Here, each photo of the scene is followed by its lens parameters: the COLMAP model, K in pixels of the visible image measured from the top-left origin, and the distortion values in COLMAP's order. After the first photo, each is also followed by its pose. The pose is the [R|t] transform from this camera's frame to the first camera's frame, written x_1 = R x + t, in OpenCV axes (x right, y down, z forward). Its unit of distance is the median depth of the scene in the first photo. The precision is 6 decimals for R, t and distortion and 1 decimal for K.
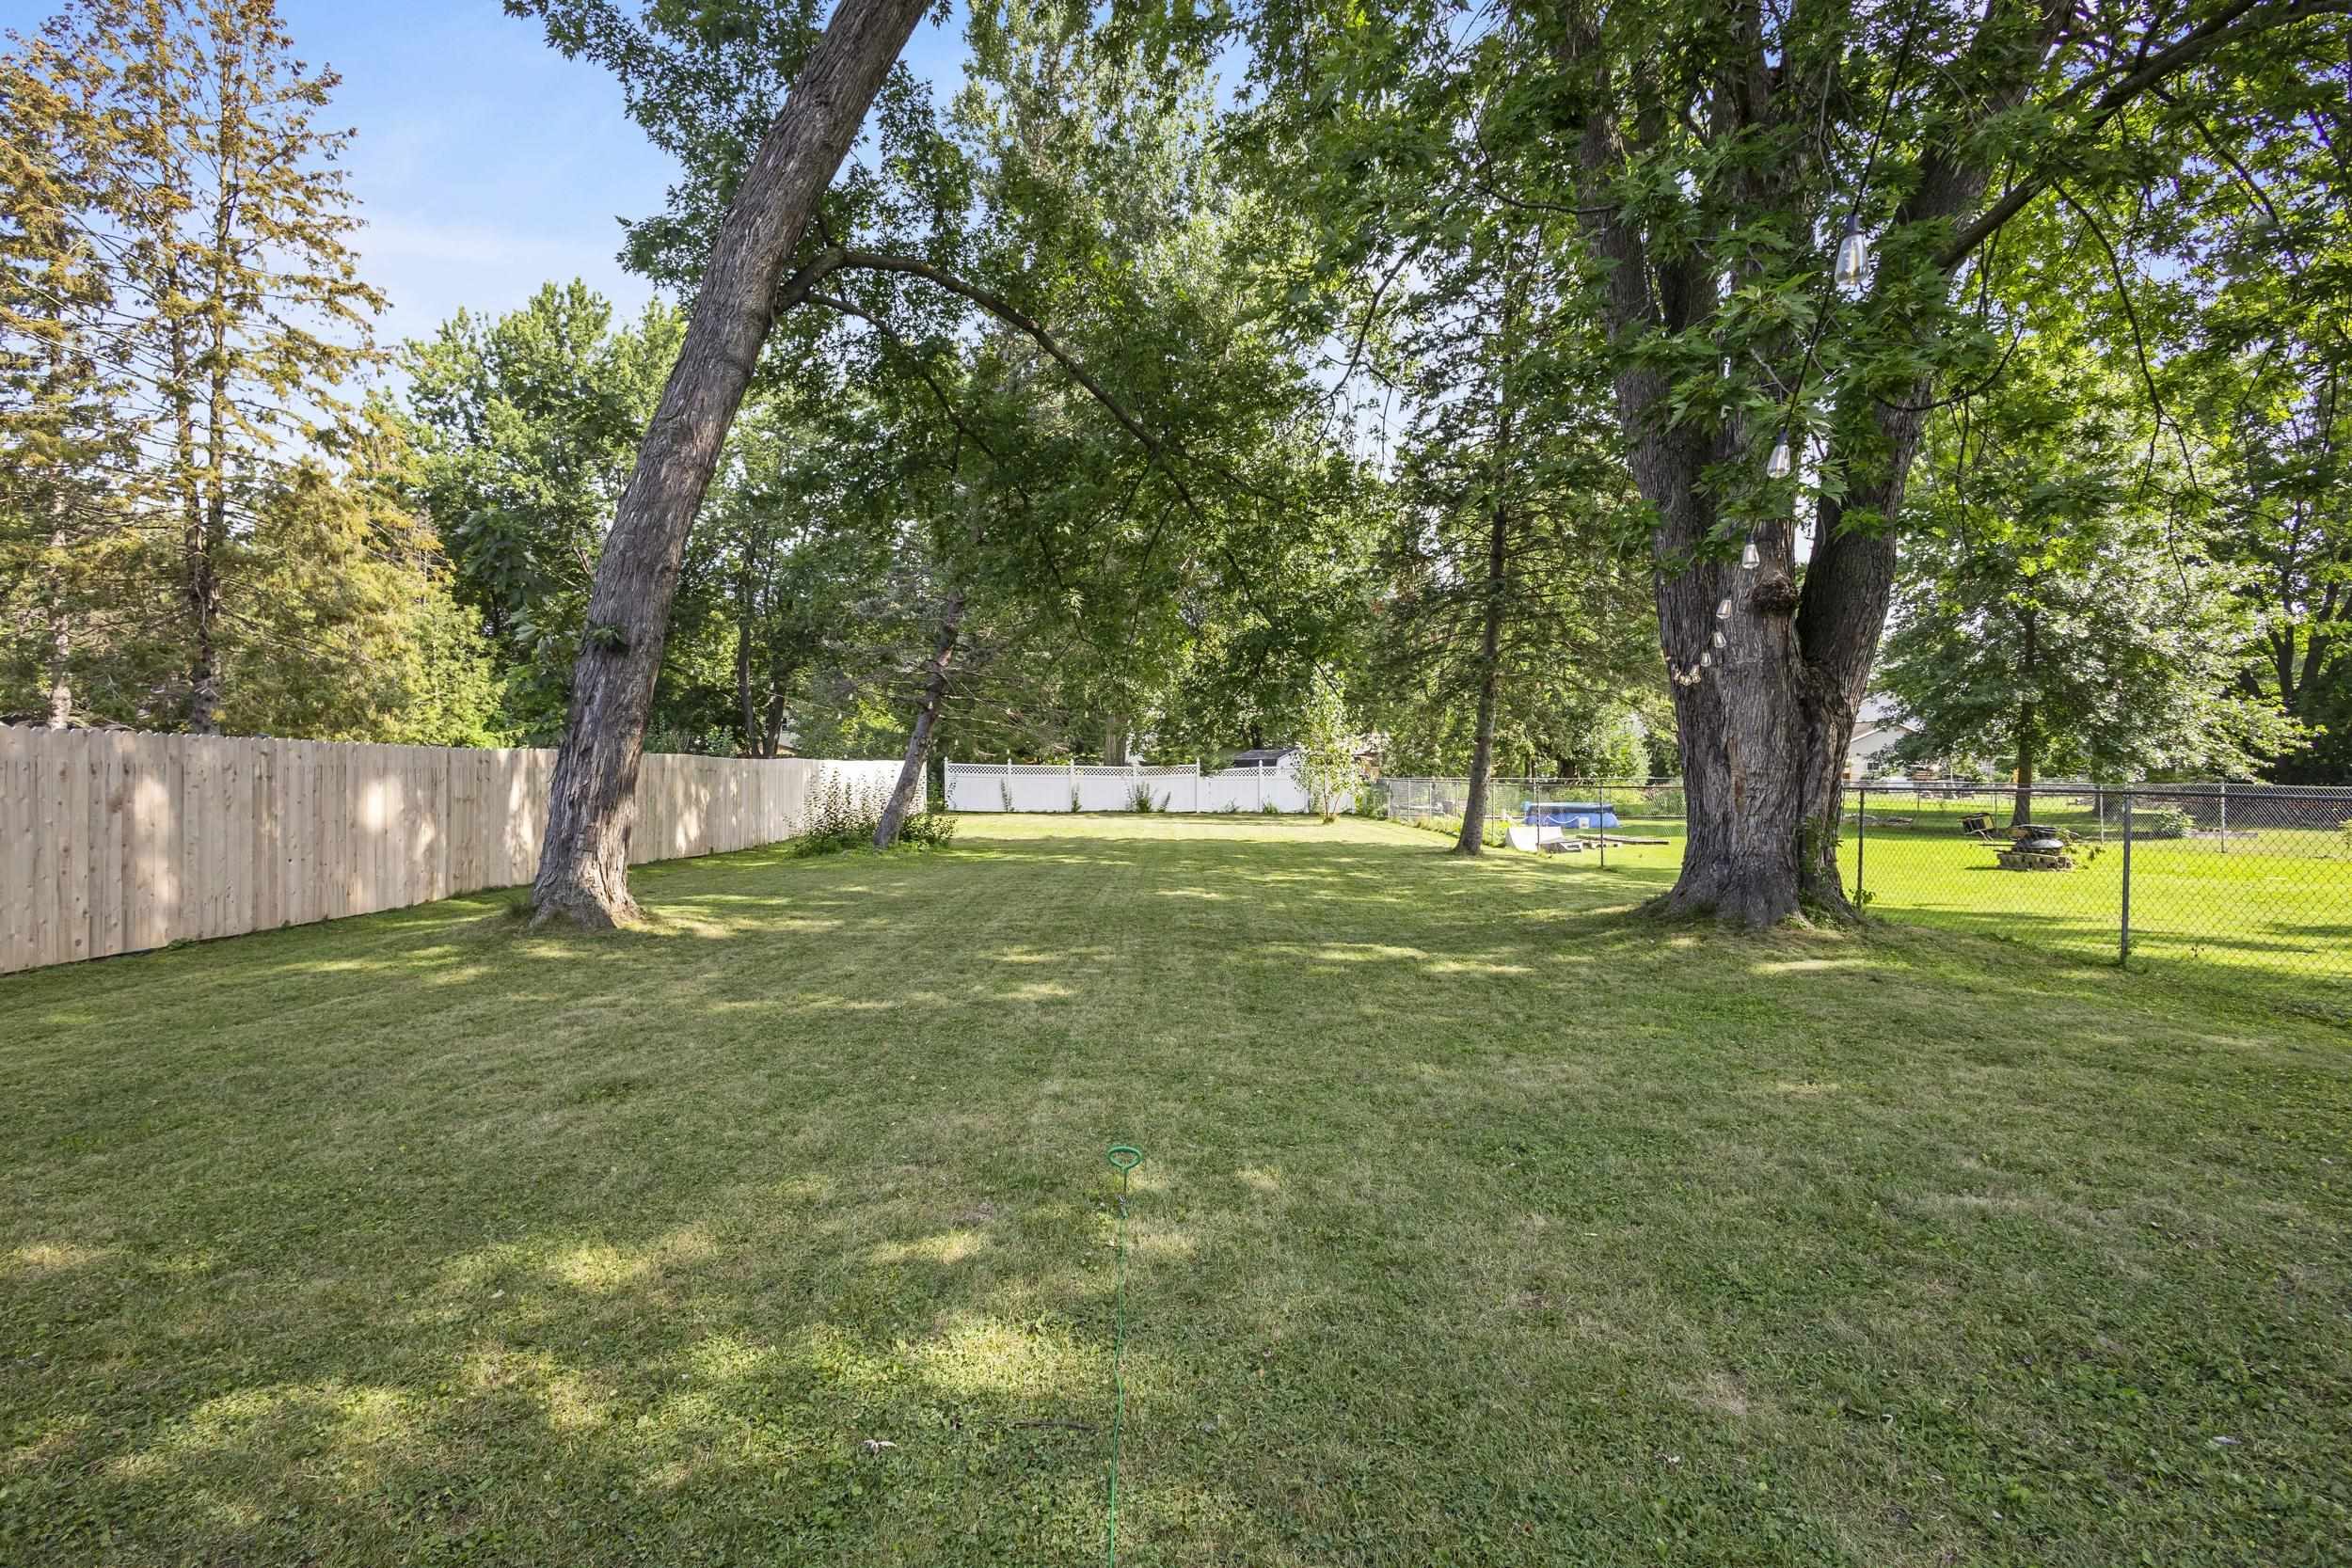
lens RADIAL K [[1111.3, 0, 1147.3], [0, 1111.3, 782.1], [0, 0, 1]] dist [0.008832, 0.000139]
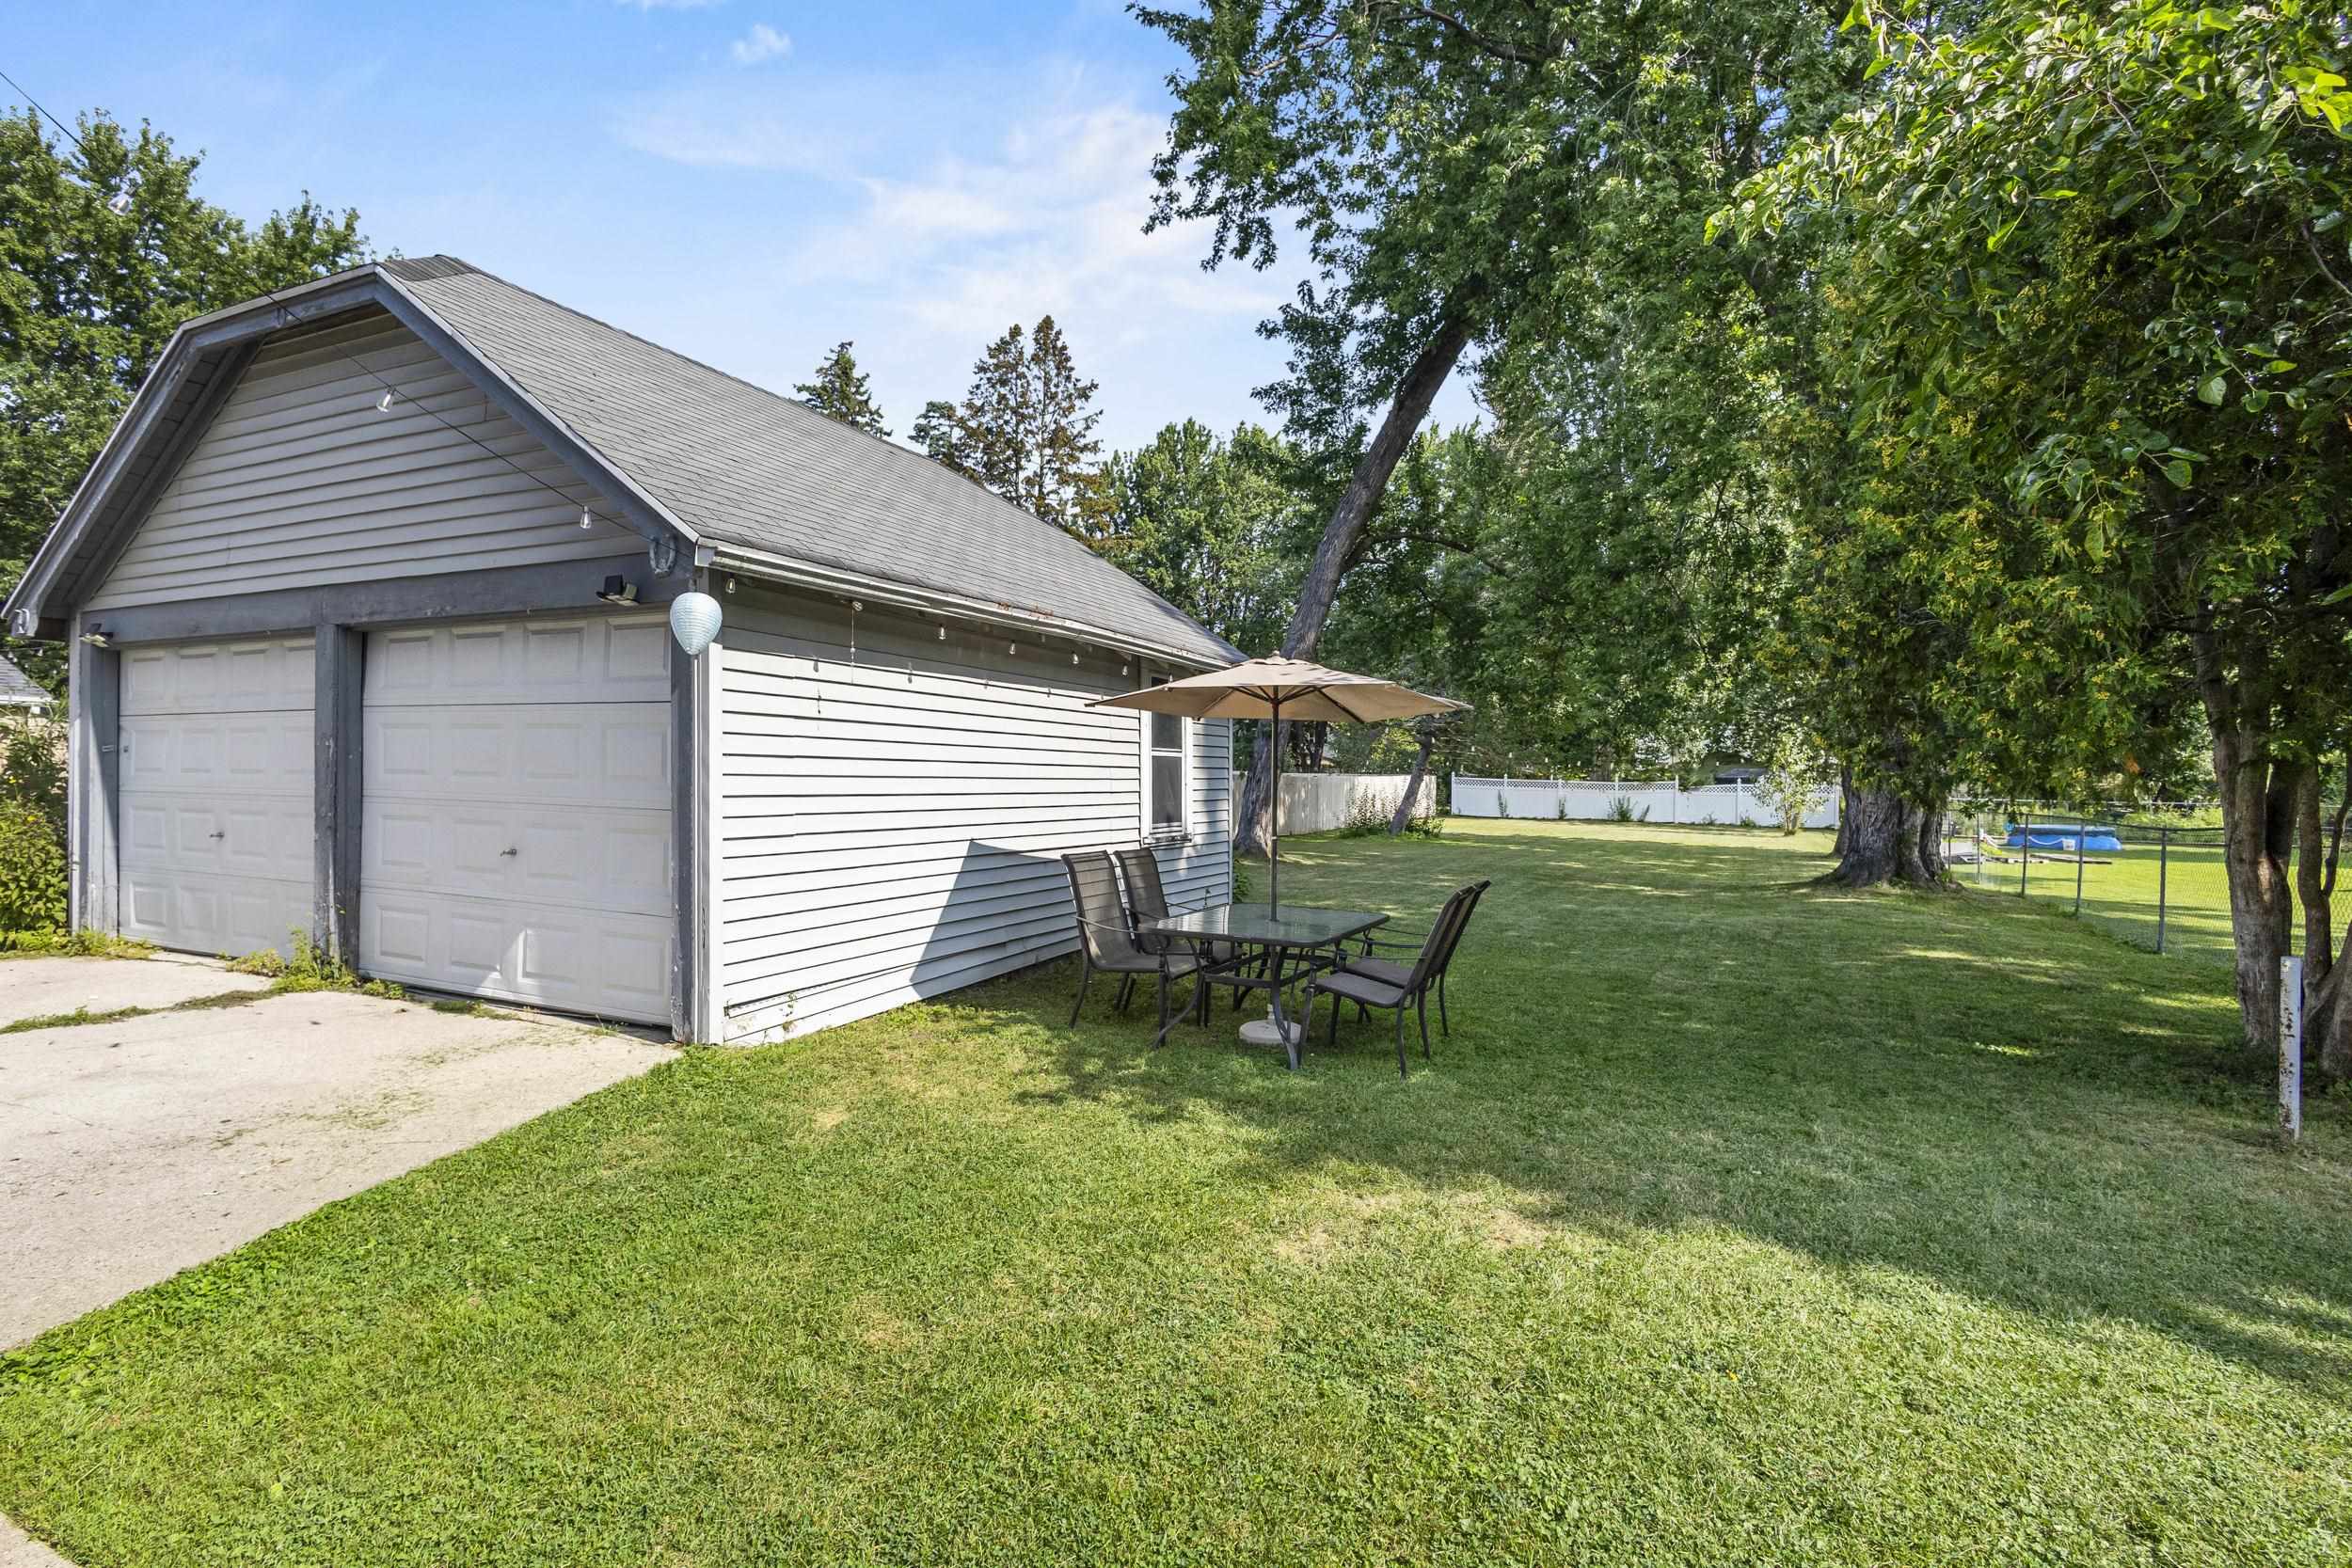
lens RADIAL K [[1111.3, 0, 1147.3], [0, 1111.3, 782.1], [0, 0, 1]] dist [0.008832, 0.000139]
pose [[0.891517, 0.017371, -0.452655, 0.080965], [-0.019258, 0.999814, 0.000441, -0.005011], [0.452578, 0.008324, 0.891686, -0.279449]]
